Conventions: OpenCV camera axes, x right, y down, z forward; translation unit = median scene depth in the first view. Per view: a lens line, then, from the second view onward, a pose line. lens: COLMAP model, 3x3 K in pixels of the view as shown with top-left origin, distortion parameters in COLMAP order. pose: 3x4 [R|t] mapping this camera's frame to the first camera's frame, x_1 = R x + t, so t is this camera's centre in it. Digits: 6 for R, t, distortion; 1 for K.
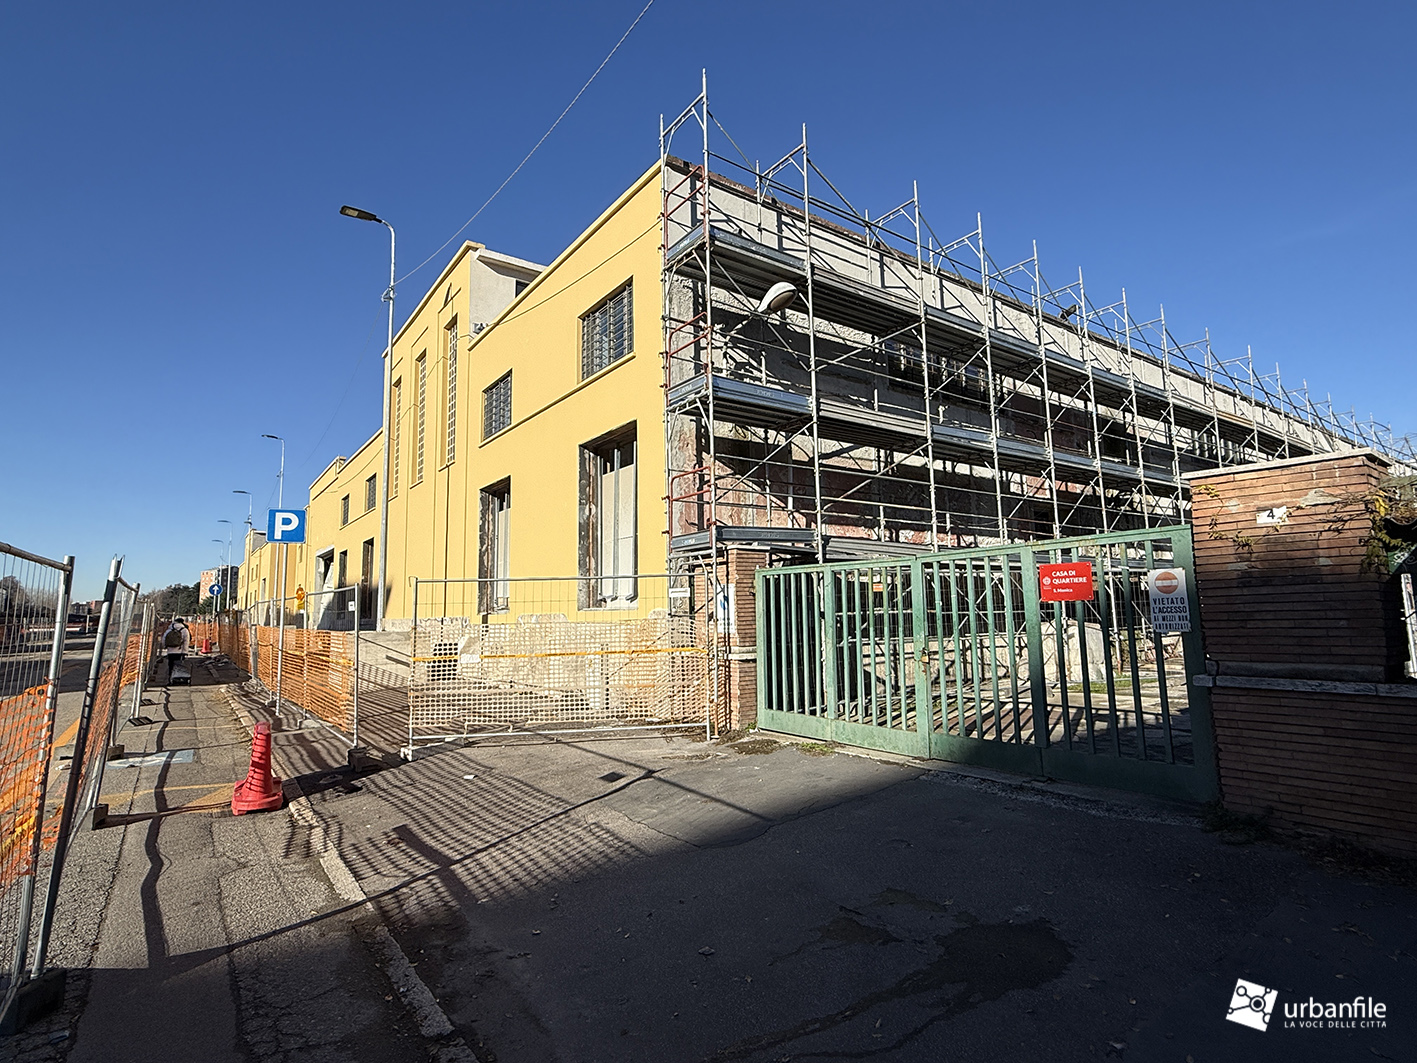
lens RADIAL K [[732.6, 0, 708.5], [0, 732.6, 531.5], [0, 0, 1]] dist [-0.004165, -0.000838]
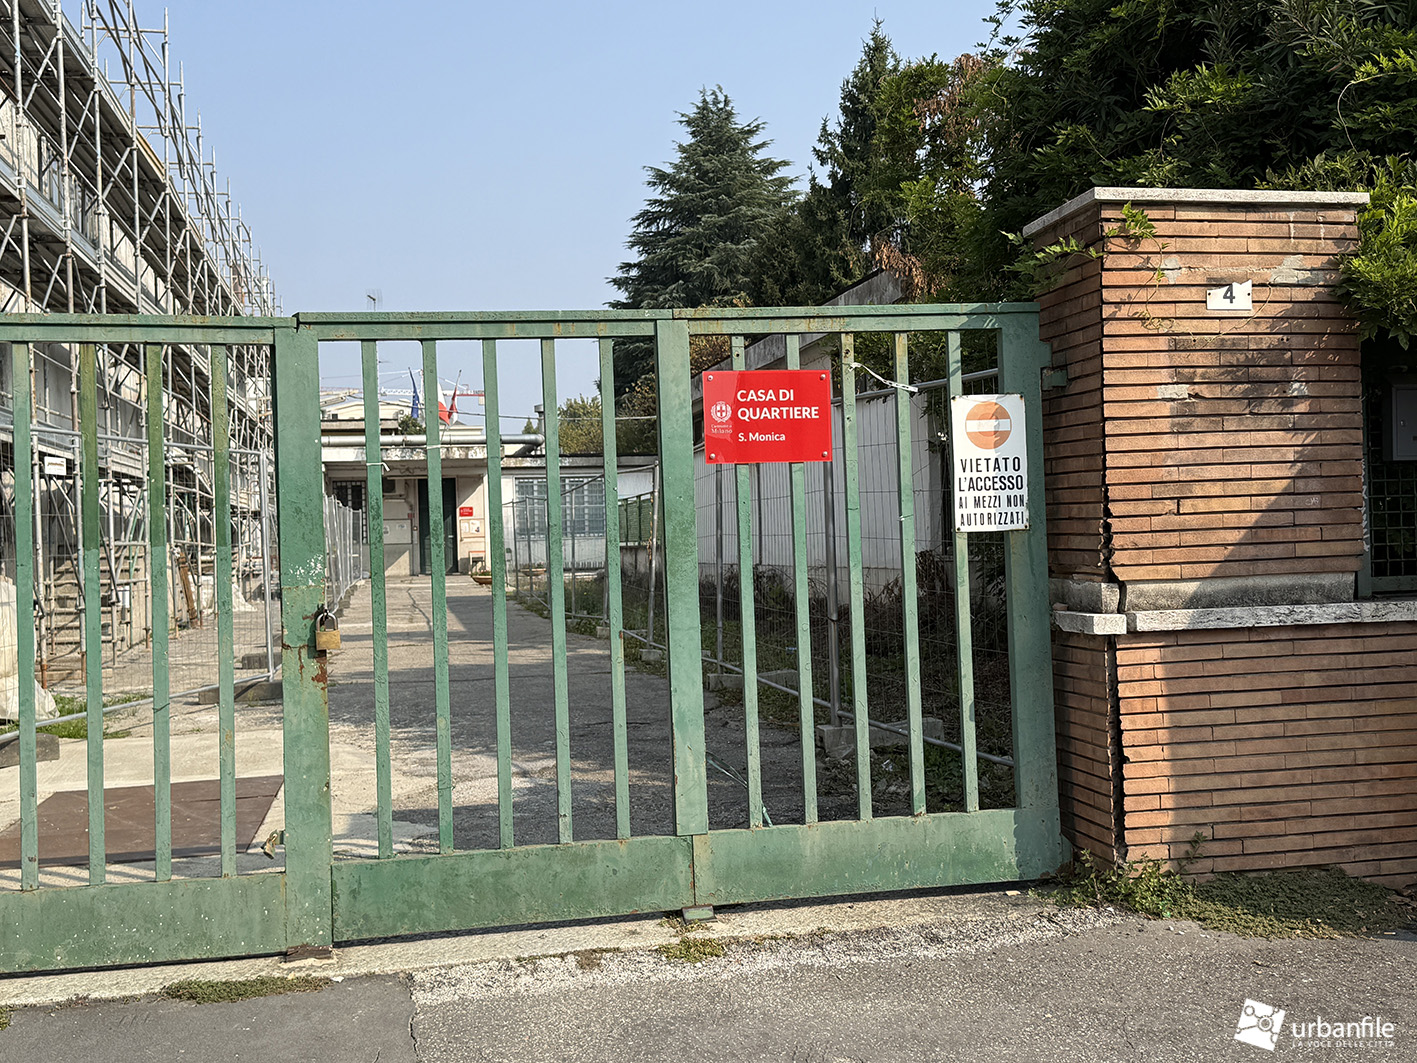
lens RADIAL K [[1647.3, 0, 708.5], [0, 1647.3, 531.5], [0, 0, 1]] dist [0.019096, 0.012253]
pose [[0.425864, 0.007700, 0.904755, -0.433837], [-0.078741, 0.996485, 0.028583, 0.136343], [-0.901355, -0.083413, 0.424973, 0.801407]]
